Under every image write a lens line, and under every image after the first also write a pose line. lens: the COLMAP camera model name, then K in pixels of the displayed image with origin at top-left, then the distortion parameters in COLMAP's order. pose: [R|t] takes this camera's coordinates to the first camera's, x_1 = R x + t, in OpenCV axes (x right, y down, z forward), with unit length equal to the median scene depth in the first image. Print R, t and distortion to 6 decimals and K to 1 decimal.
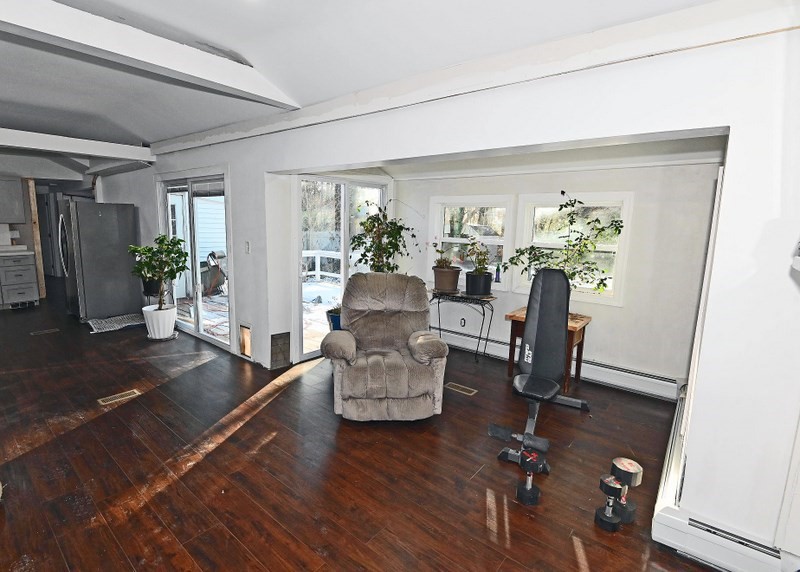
lens RADIAL K [[393.1, 0, 373.4], [0, 393.1, 282.7], [0, 0, 1]] dist [-0.015201, -0.001174]
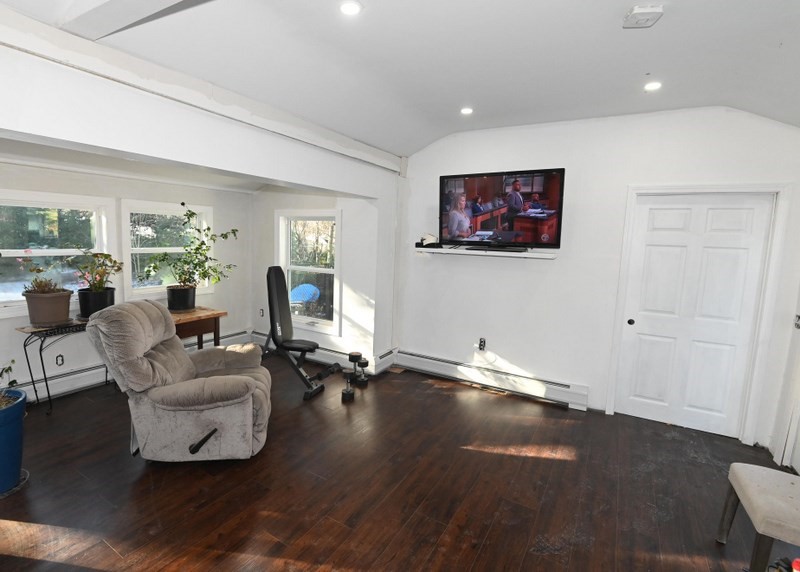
lens RADIAL K [[393.1, 0, 373.4], [0, 393.1, 282.7], [0, 0, 1]] dist [-0.015201, -0.001174]
pose [[-0.152207, -0.141498, 0.978167, -0.749850], [0.118647, 0.979926, 0.160215, -0.122003], [-0.981201, 0.140443, -0.132364, 0.638298]]
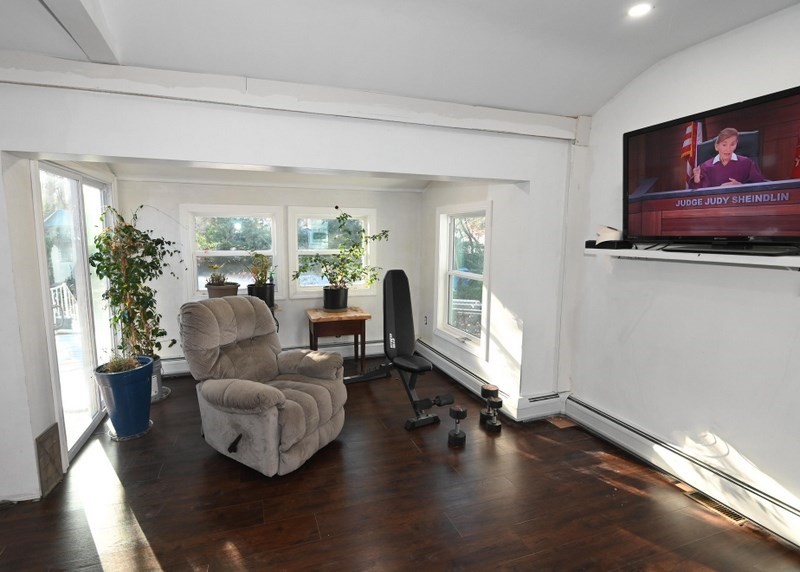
lens RADIAL K [[393.1, 0, 373.4], [0, 393.1, 282.7], [0, 0, 1]] dist [-0.015201, -0.001174]
pose [[0.518313, -0.120494, 0.846660, -0.492956], [0.137713, 0.988864, 0.056426, -0.056444], [-0.844030, 0.087350, 0.529134, 0.296971]]
